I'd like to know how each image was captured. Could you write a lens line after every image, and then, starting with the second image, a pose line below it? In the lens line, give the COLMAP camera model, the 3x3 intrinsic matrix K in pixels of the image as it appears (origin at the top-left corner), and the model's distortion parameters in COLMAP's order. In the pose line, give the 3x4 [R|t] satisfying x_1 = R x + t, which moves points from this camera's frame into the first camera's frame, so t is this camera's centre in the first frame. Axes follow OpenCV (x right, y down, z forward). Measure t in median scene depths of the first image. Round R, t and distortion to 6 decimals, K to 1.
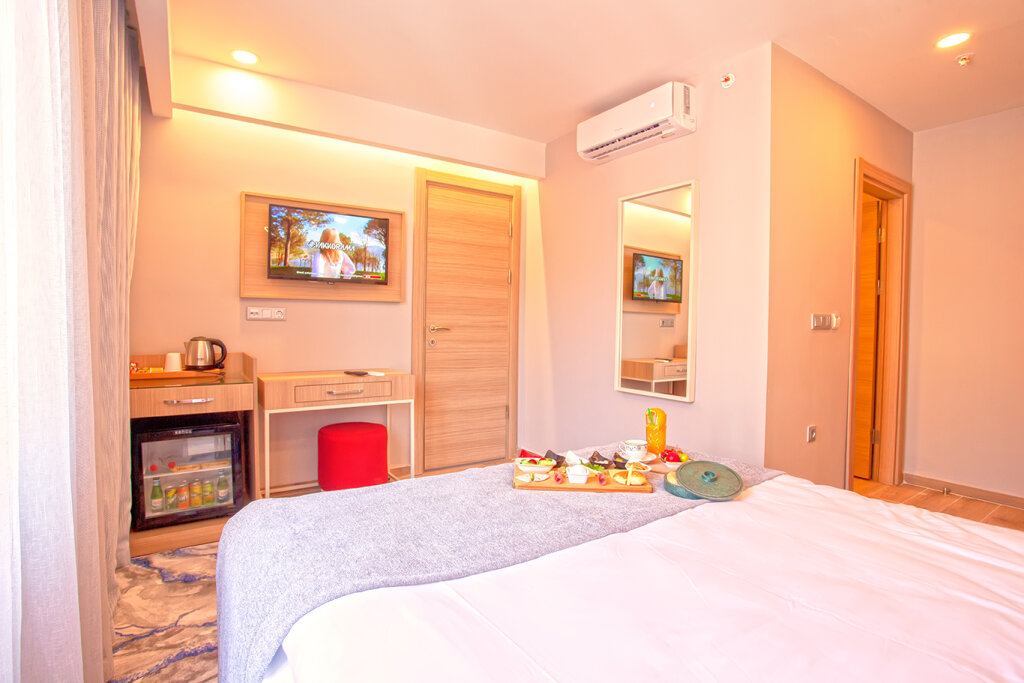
lens RADIAL K [[509.1, 0, 504.3], [0, 509.1, 341.4], [0, 0, 1]] dist [-0.058246, 0.028652]
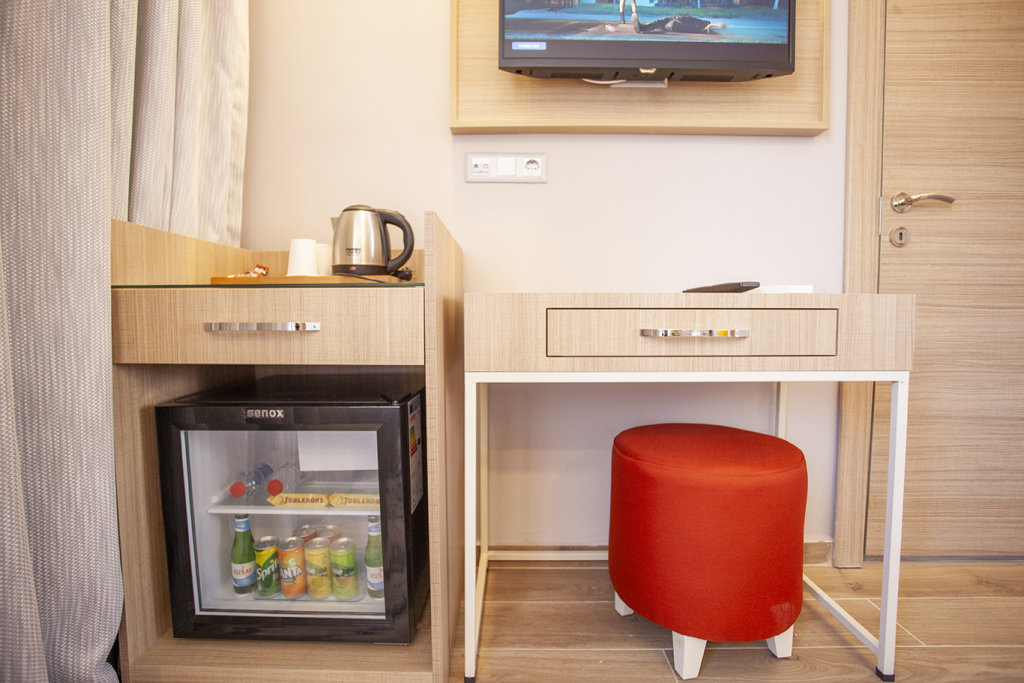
lens RADIAL K [[509.1, 0, 504.3], [0, 509.1, 341.4], [0, 0, 1]] dist [-0.058246, 0.028652]
pose [[0.837435, 0.019143, -0.546202, -0.224219], [-0.010428, 0.999764, 0.019051, 0.093526], [0.546438, -0.010259, 0.837437, 0.619594]]
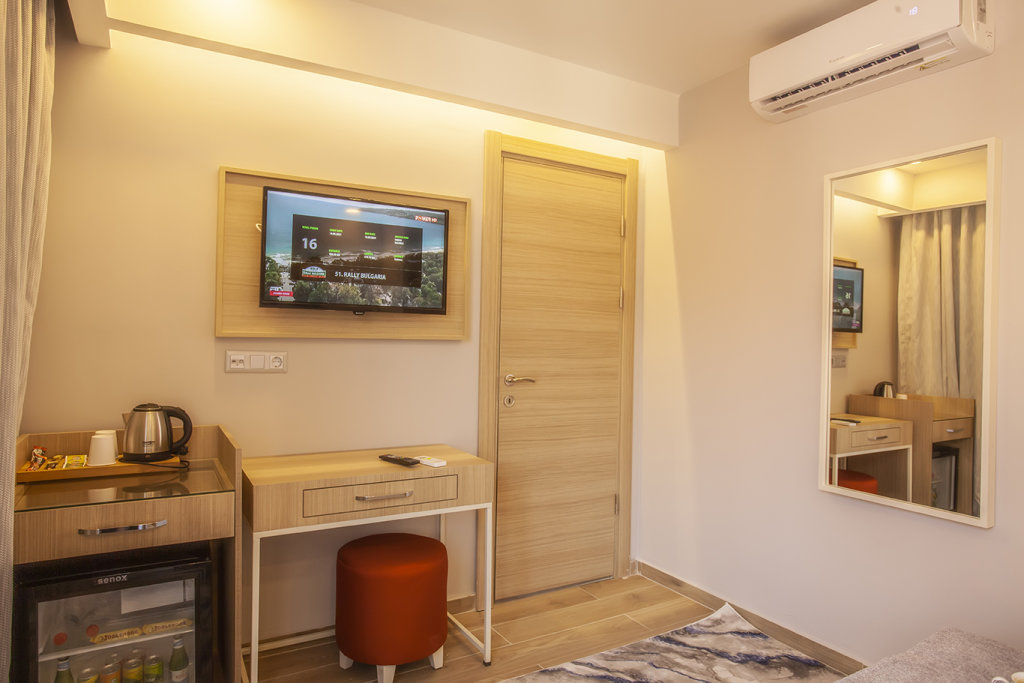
lens RADIAL K [[639.3, 0, 508.6], [0, 639.3, 344.8], [0, 0, 1]] dist [-0.042519, 0.041126]
pose [[0.998590, 0.003654, -0.052962, -0.119925], [-0.005243, 0.999540, -0.029888, -0.054621], [0.052829, 0.030123, 0.998149, 0.230201]]
